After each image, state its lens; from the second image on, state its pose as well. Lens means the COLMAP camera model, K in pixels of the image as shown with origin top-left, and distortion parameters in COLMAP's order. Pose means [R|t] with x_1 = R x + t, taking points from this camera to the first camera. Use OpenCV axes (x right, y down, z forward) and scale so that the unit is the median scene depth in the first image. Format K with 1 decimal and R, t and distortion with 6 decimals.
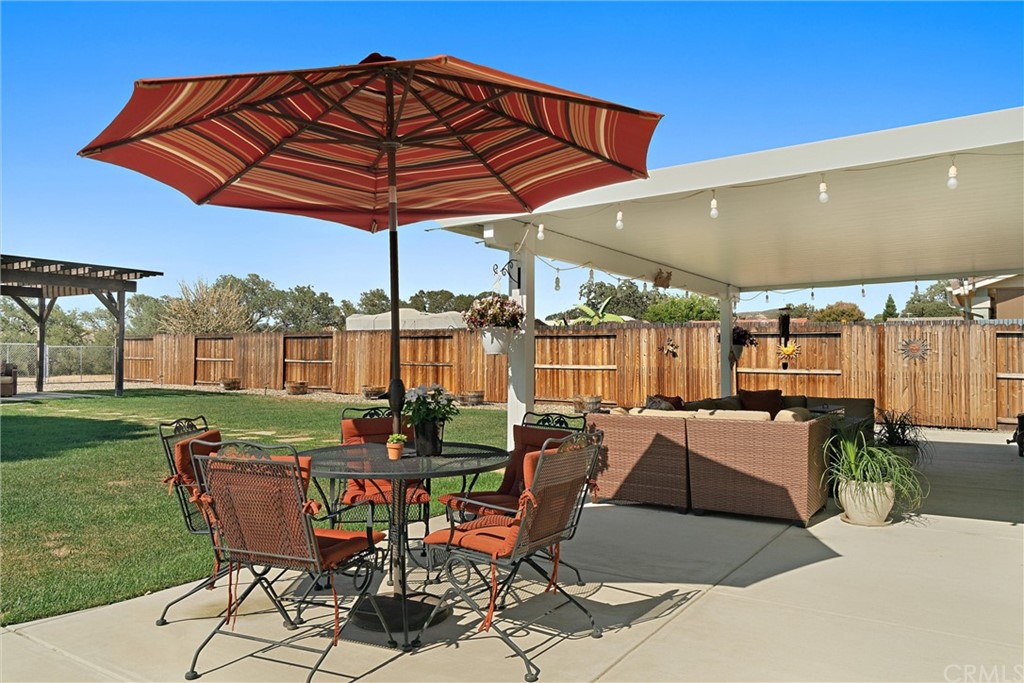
lens RADIAL K [[773.7, 0, 511.1], [0, 773.7, 362.6], [0, 0, 1]] dist [-0.009297, -0.001294]
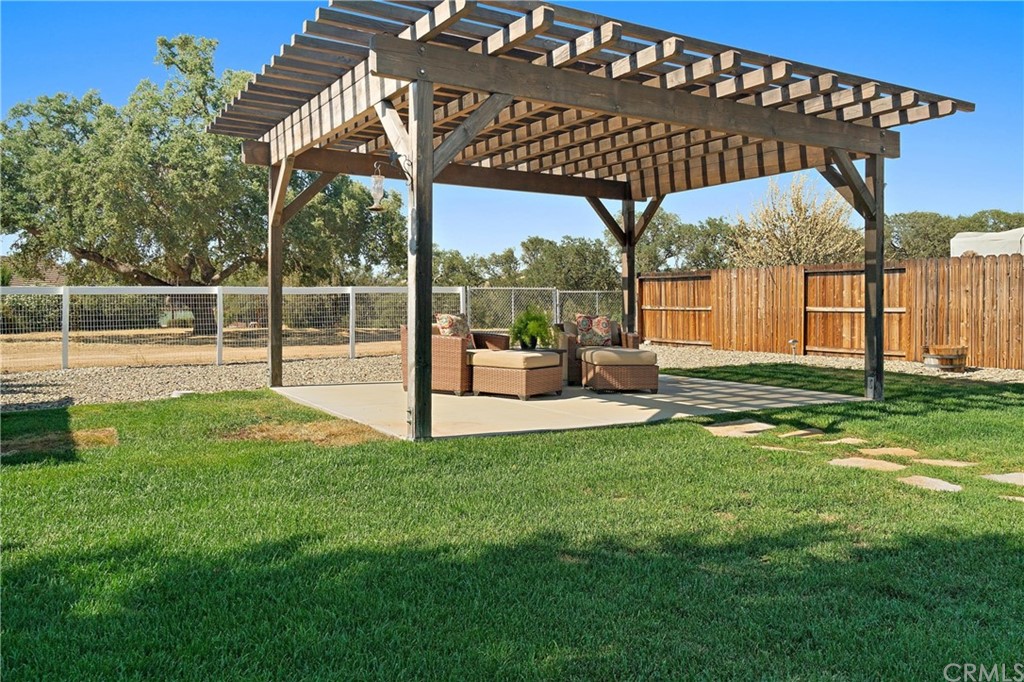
lens RADIAL K [[803.5, 0, 505.1], [0, 803.5, 321.8], [0, 0, 1]] dist [0.030423, 0.000961]
pose [[0.908649, -0.002135, -0.417555, -0.459720], [0.009408, 0.999838, 0.015360, -0.008146], [0.417454, -0.017885, 0.908522, 0.457951]]
